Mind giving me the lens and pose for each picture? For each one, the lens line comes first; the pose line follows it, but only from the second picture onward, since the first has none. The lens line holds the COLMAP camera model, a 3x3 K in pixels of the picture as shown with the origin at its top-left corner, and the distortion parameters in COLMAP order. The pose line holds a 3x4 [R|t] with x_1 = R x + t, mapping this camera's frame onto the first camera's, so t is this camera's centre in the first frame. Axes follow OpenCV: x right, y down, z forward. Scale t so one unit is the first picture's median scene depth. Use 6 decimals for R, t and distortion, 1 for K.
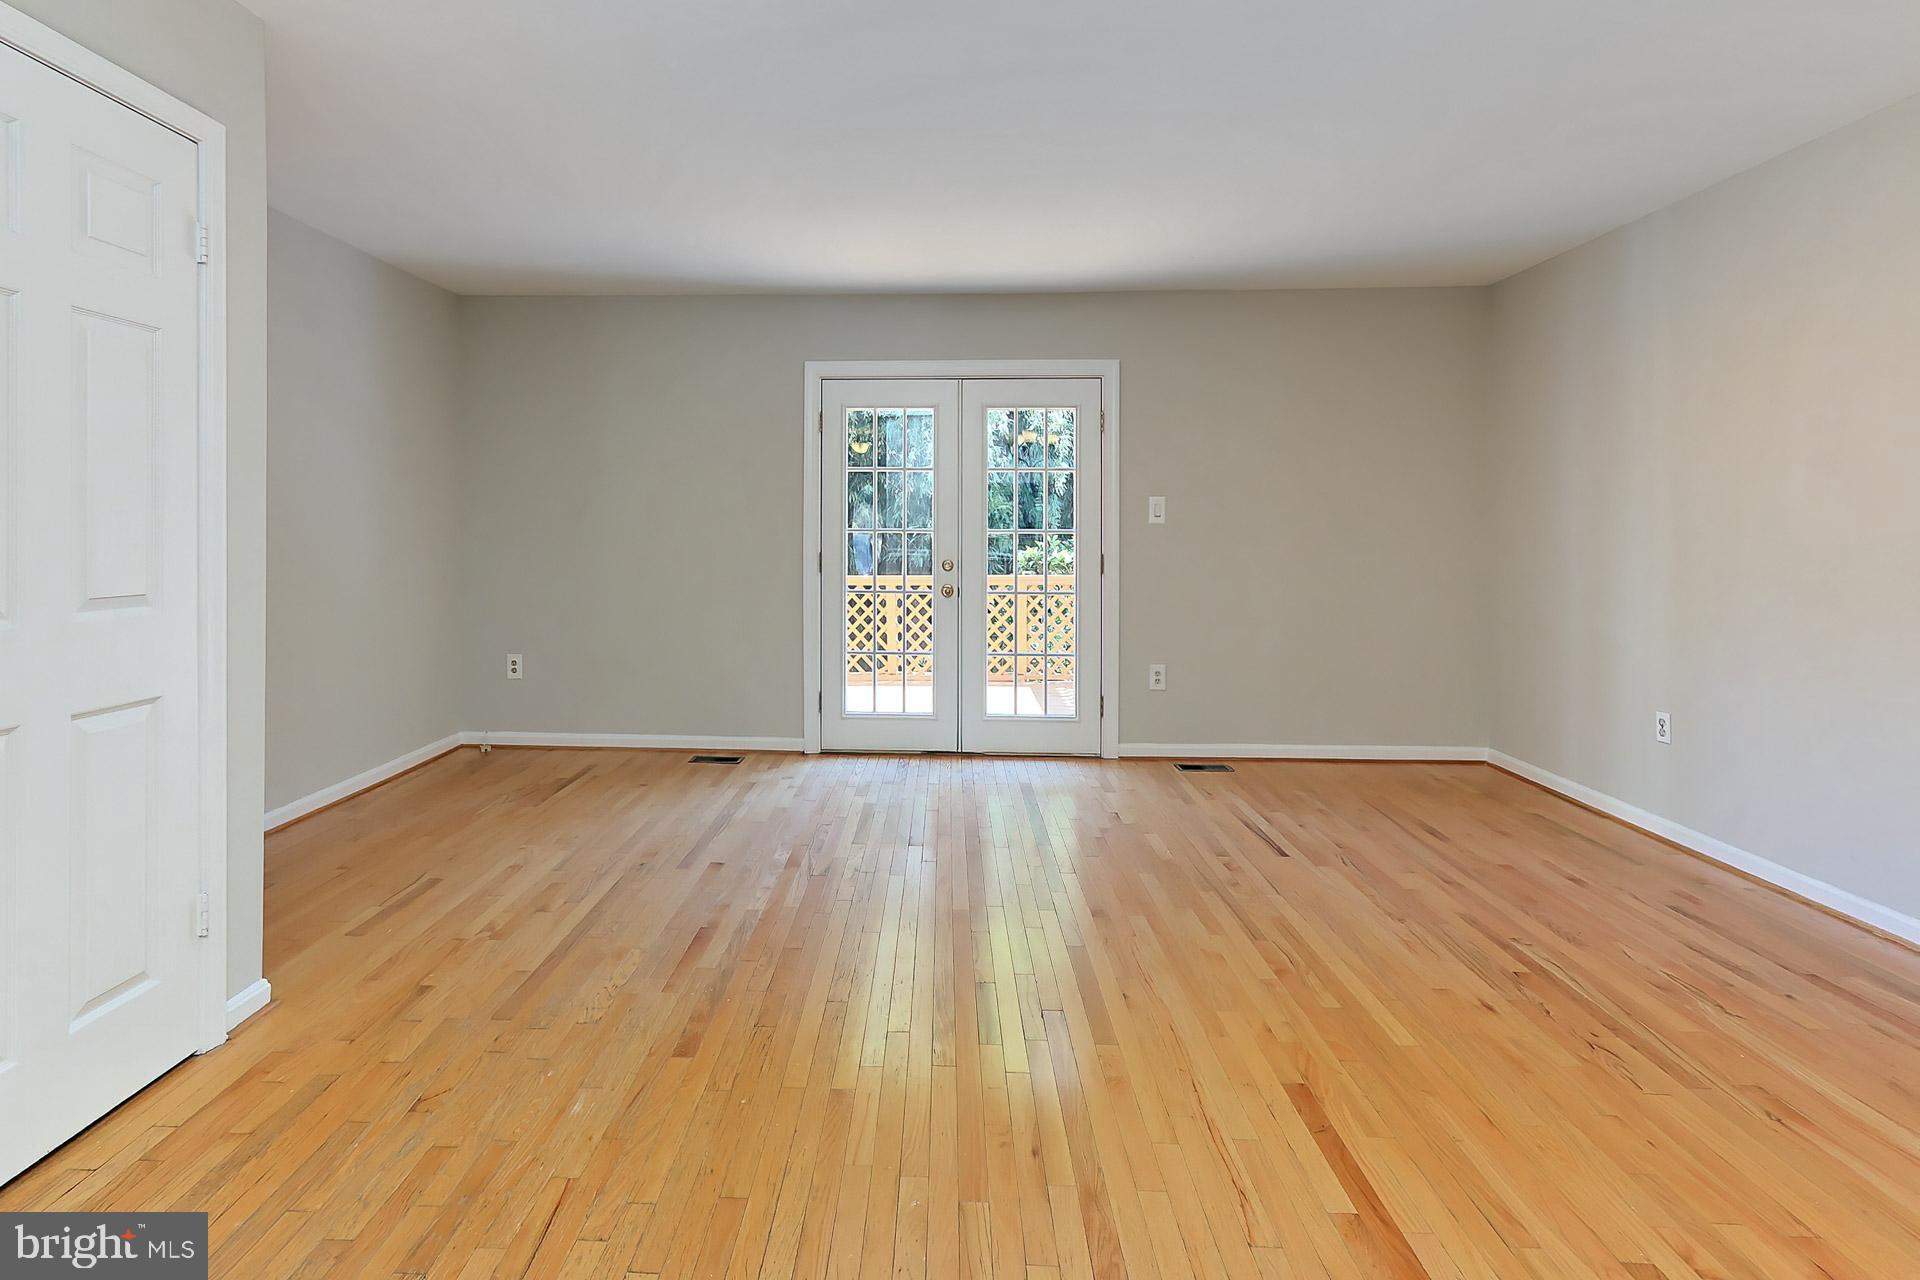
lens RADIAL K [[902.4, 0, 916.5], [0, 902.4, 546.4], [0, 0, 1]] dist [0.004714, -0.000130]
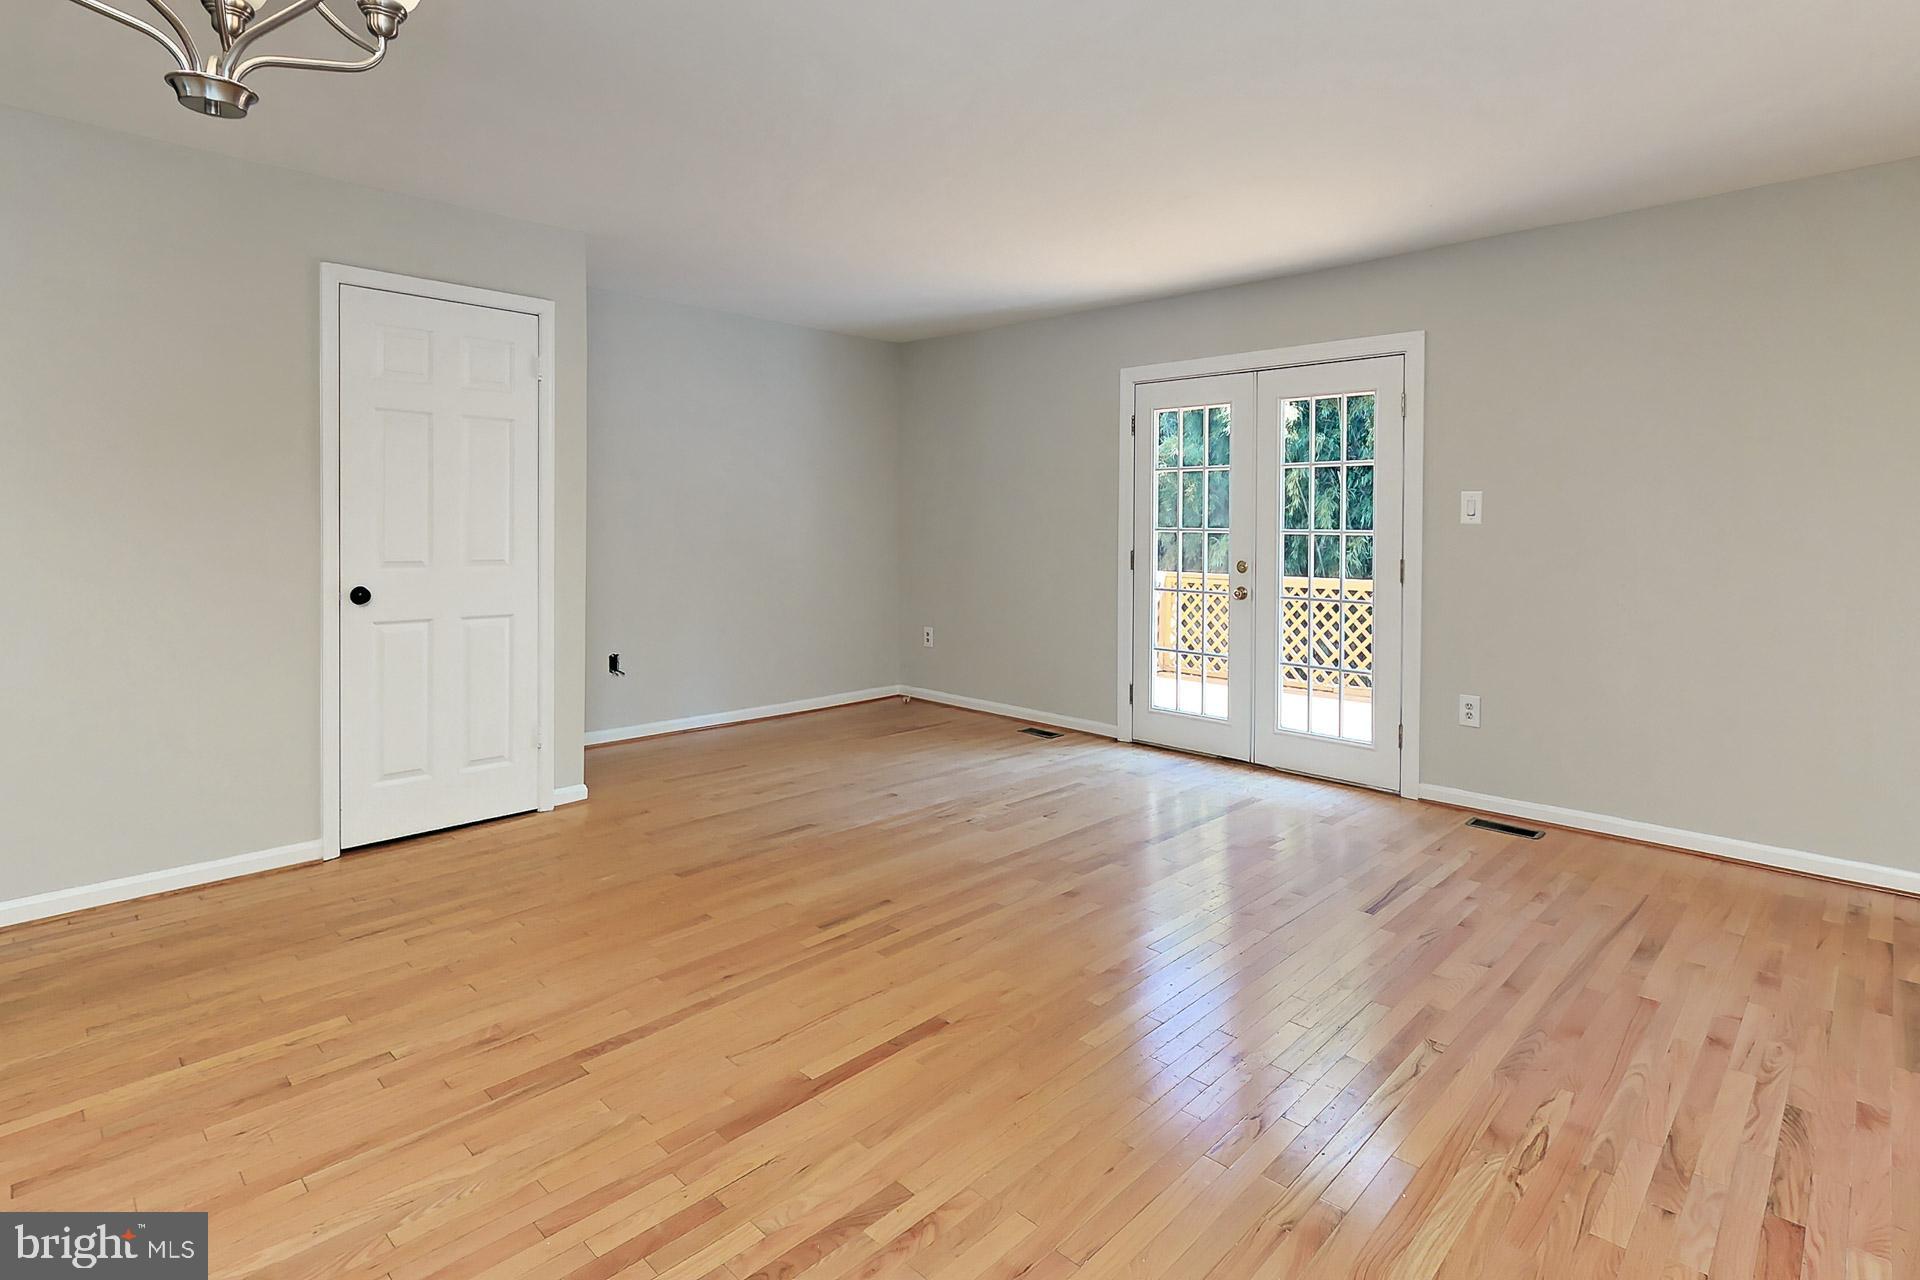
lens RADIAL K [[952.1, 0, 967.7], [0, 952.1, 550.2], [0, 0, 1]] dist [-0.003480, 0.000454]
pose [[0.753678, 0.020917, -0.656911, 0.484458], [-0.014269, 0.999779, 0.015464, -0.008195], [0.657089, -0.002282, 0.753809, 0.045539]]
